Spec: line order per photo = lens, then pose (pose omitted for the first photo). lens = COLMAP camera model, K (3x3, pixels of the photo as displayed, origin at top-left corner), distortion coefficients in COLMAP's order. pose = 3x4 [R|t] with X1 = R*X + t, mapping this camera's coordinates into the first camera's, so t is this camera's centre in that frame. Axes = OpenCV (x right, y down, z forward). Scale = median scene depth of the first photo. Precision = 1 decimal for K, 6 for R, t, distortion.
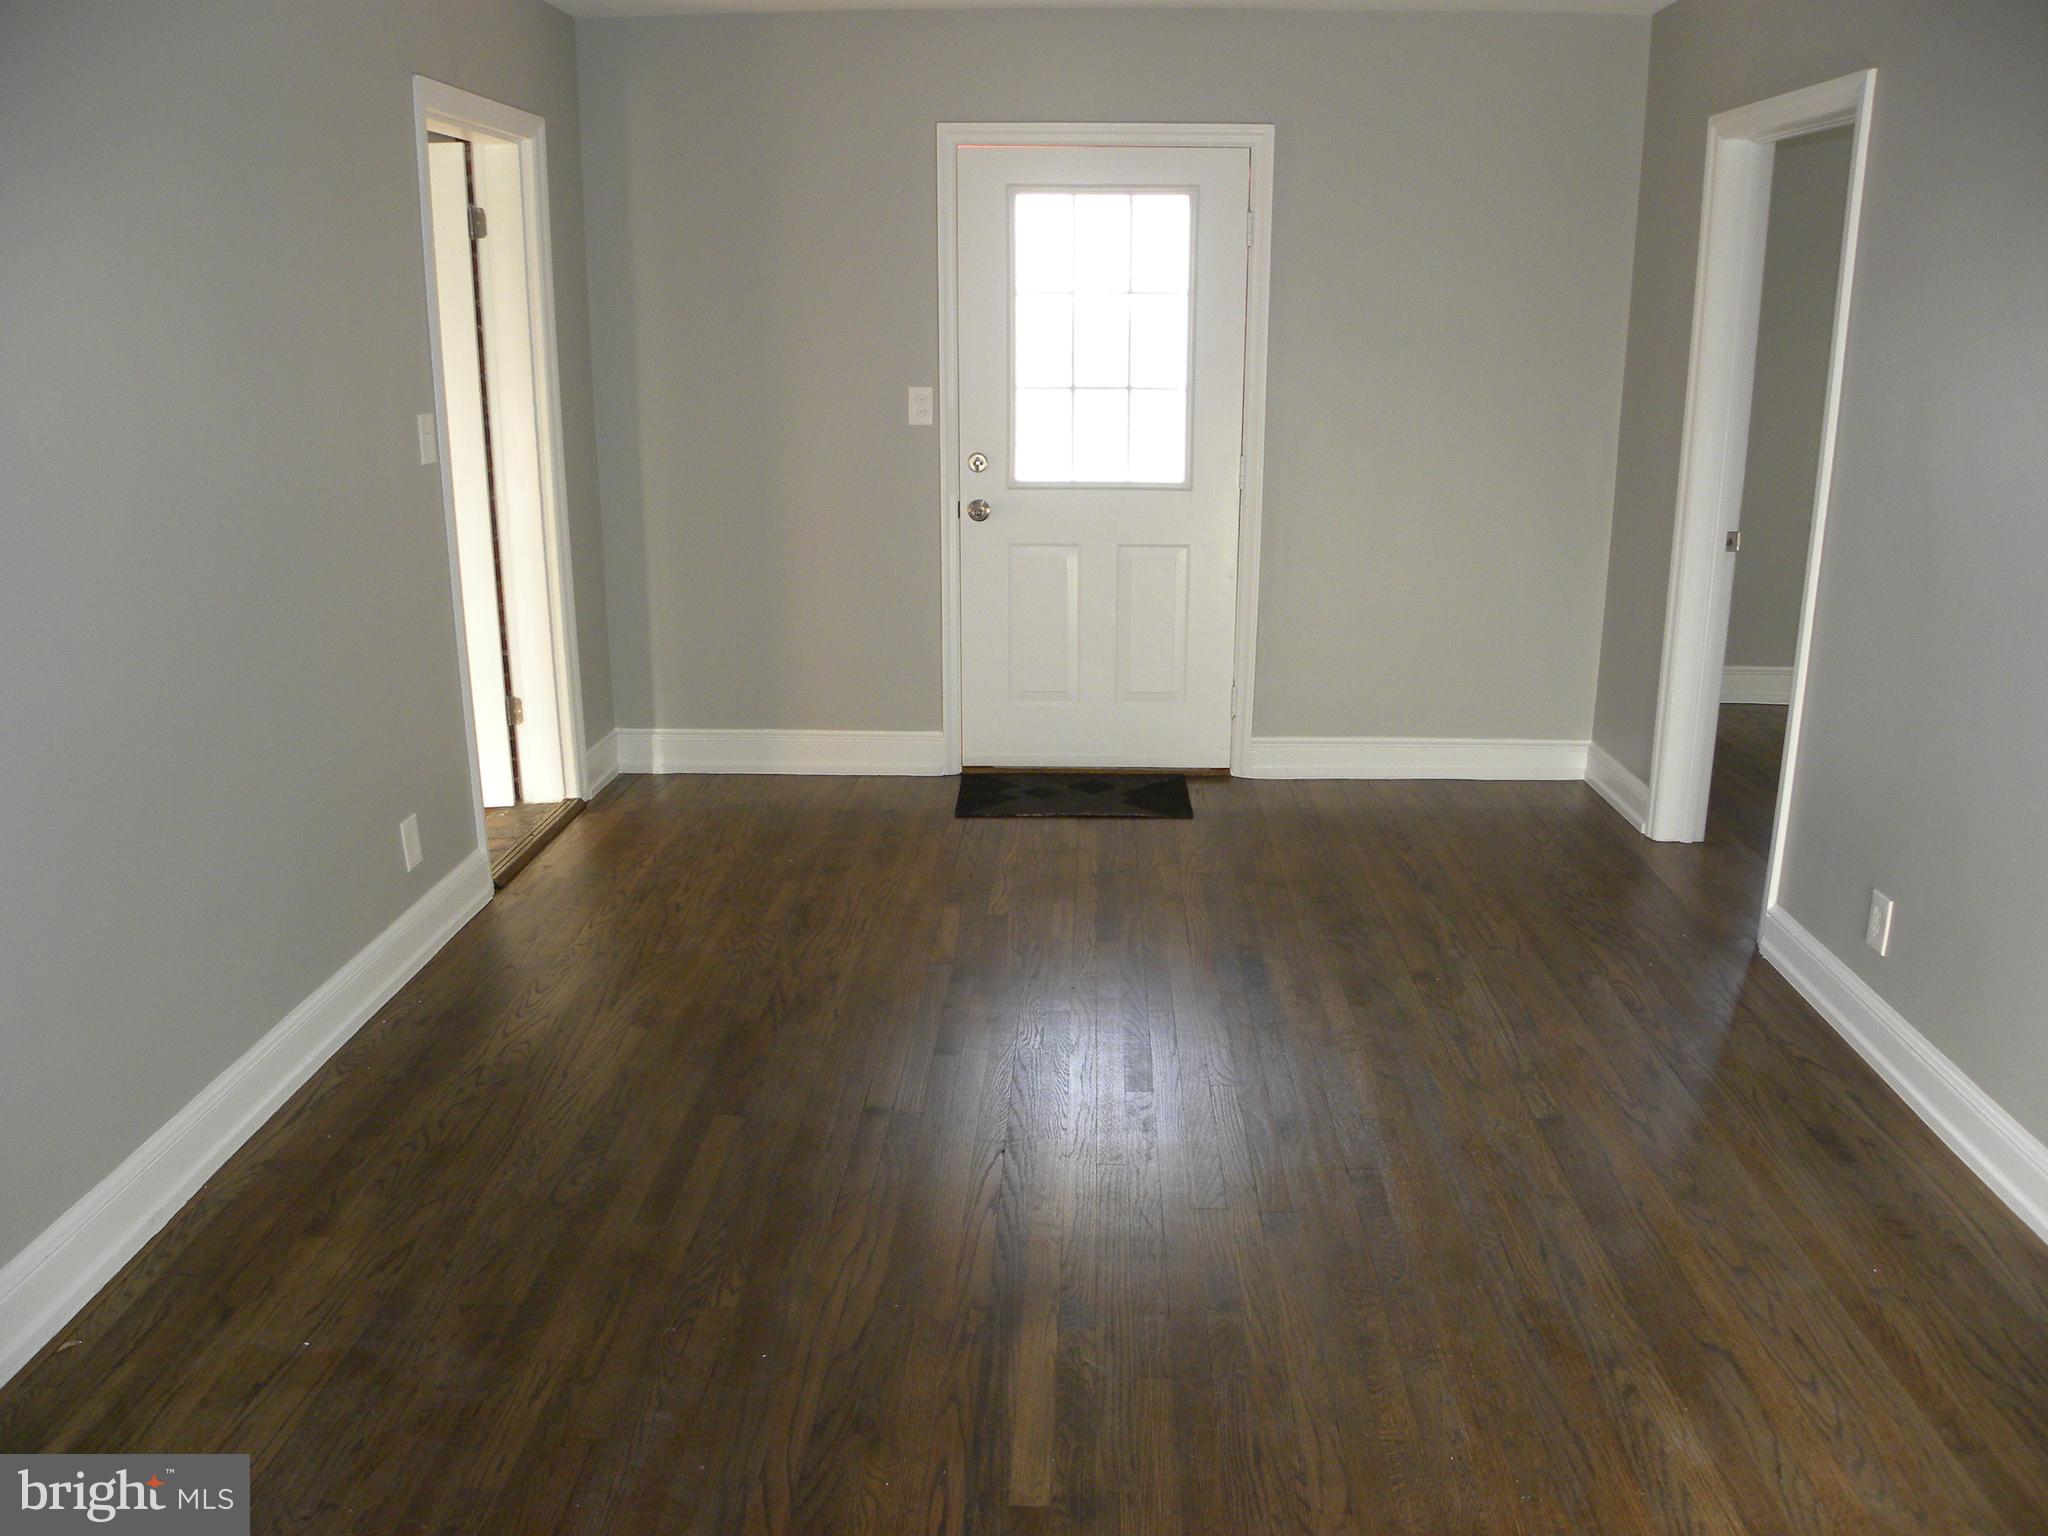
lens RADIAL K [[1547.4, 0, 1024.0], [0, 1547.4, 768.0], [0, 0, 1]] dist [-0.138841, 0.072013]
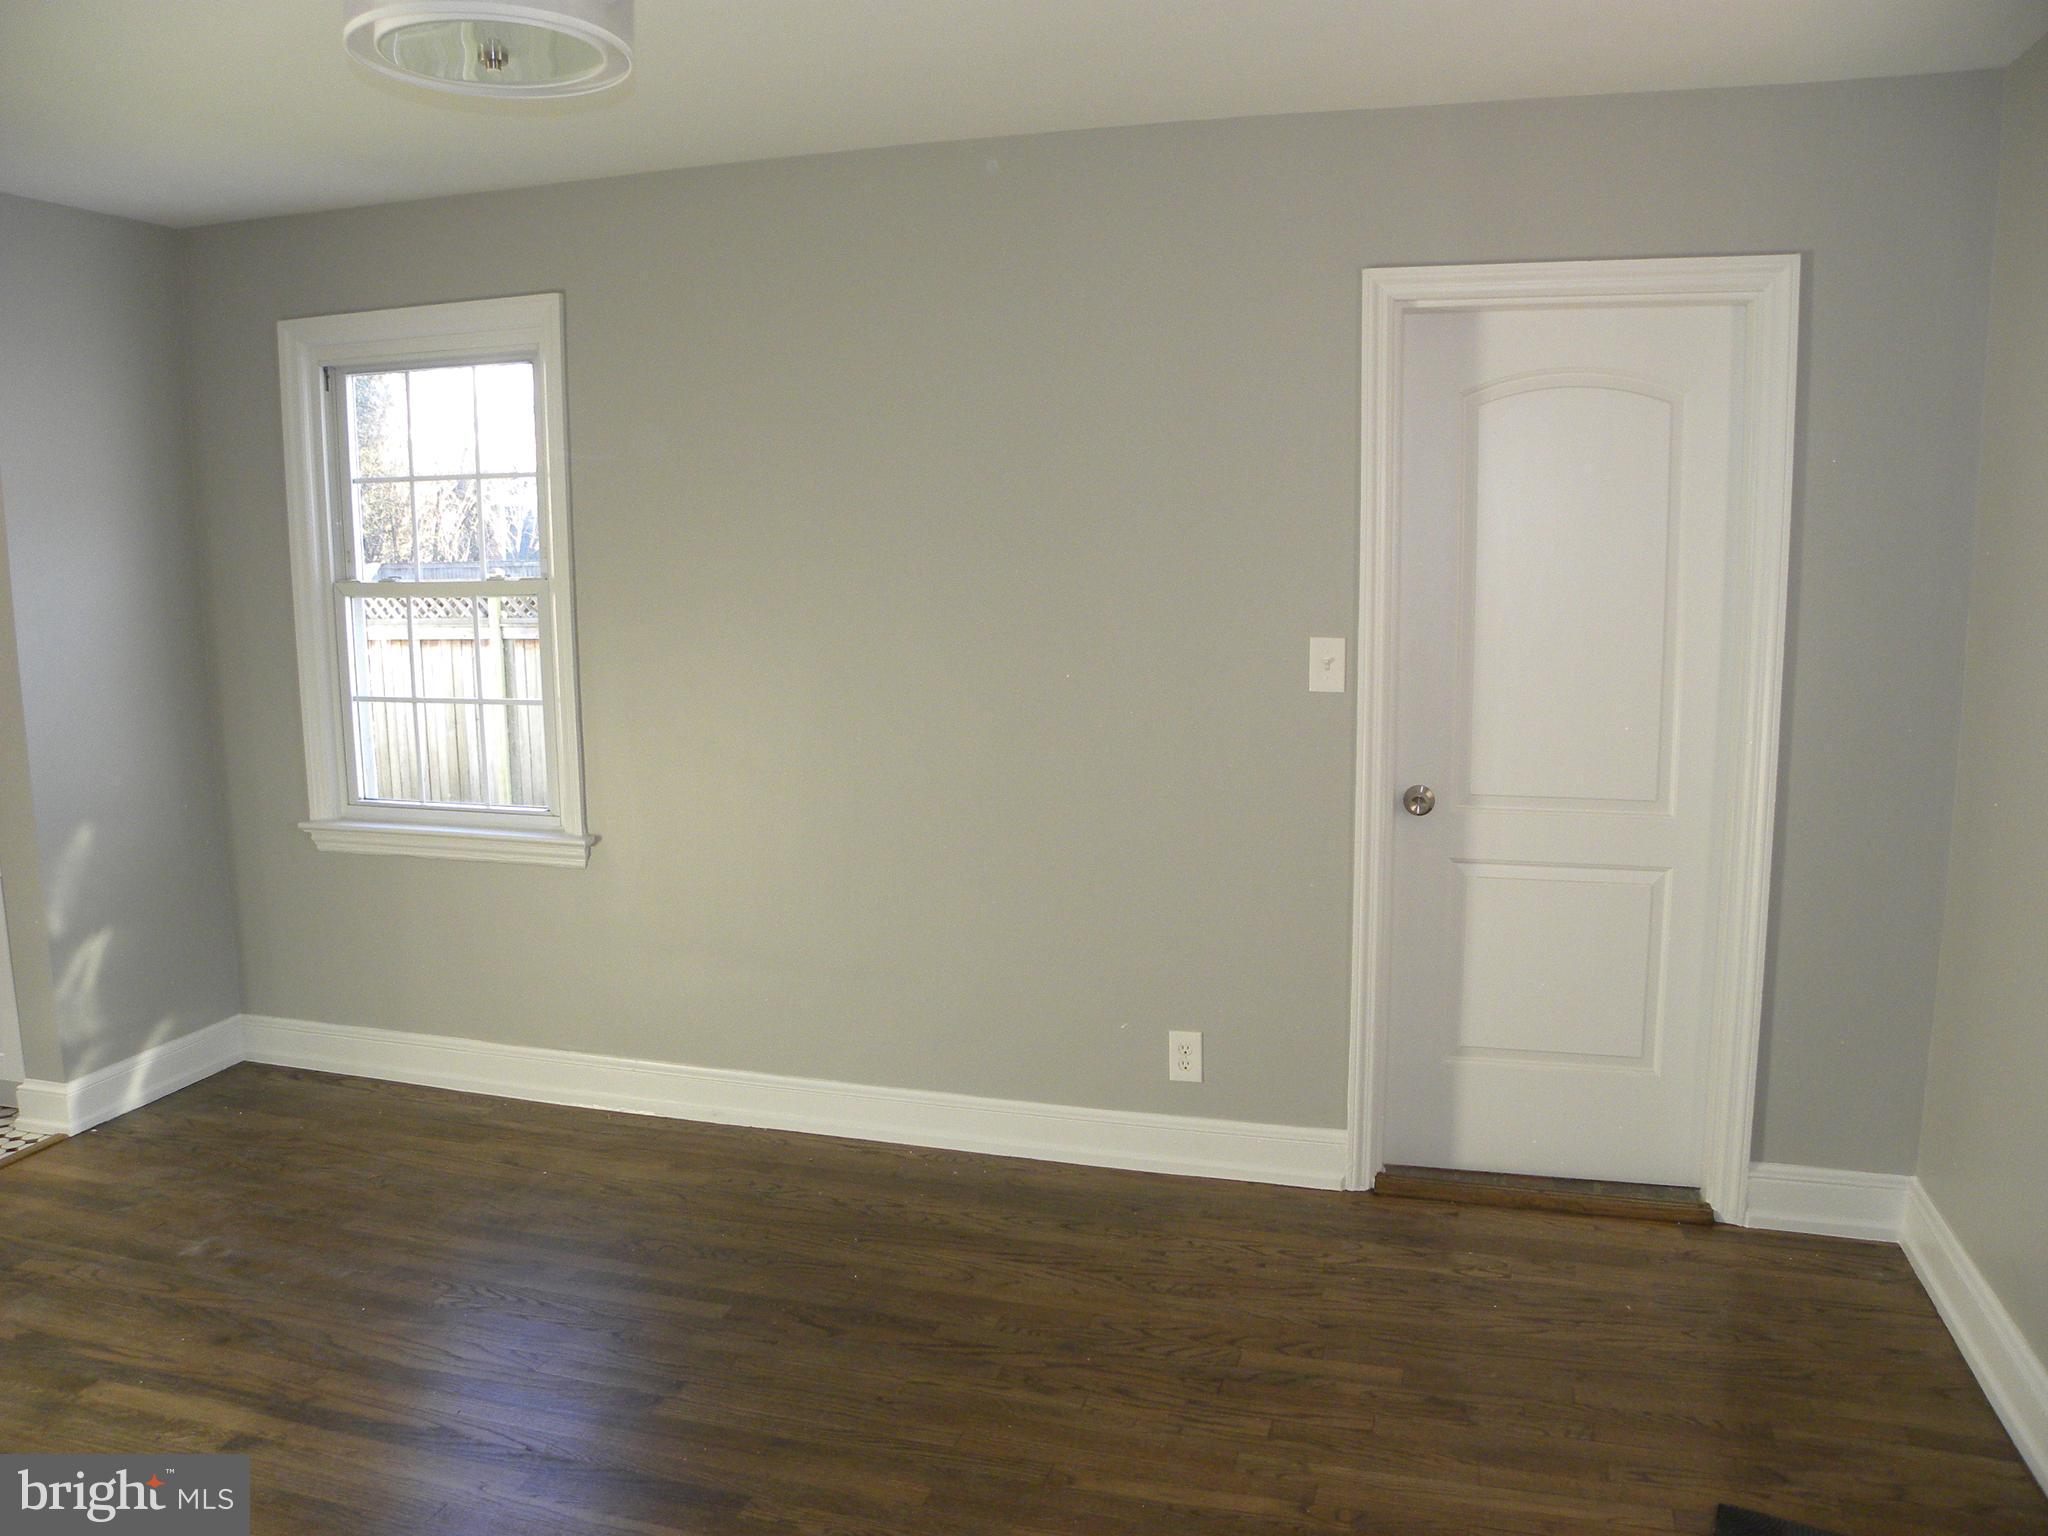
lens RADIAL K [[1510.7, 0, 1024.0], [0, 1510.7, 768.0], [0, 0, 1]] dist [-0.095596, 0.002863]
pose [[-0.253581, 0.118983, -0.959969, 0.637801], [-0.268534, 0.944740, 0.188030, -0.338100], [0.929294, 0.305465, -0.207617, 1.248338]]
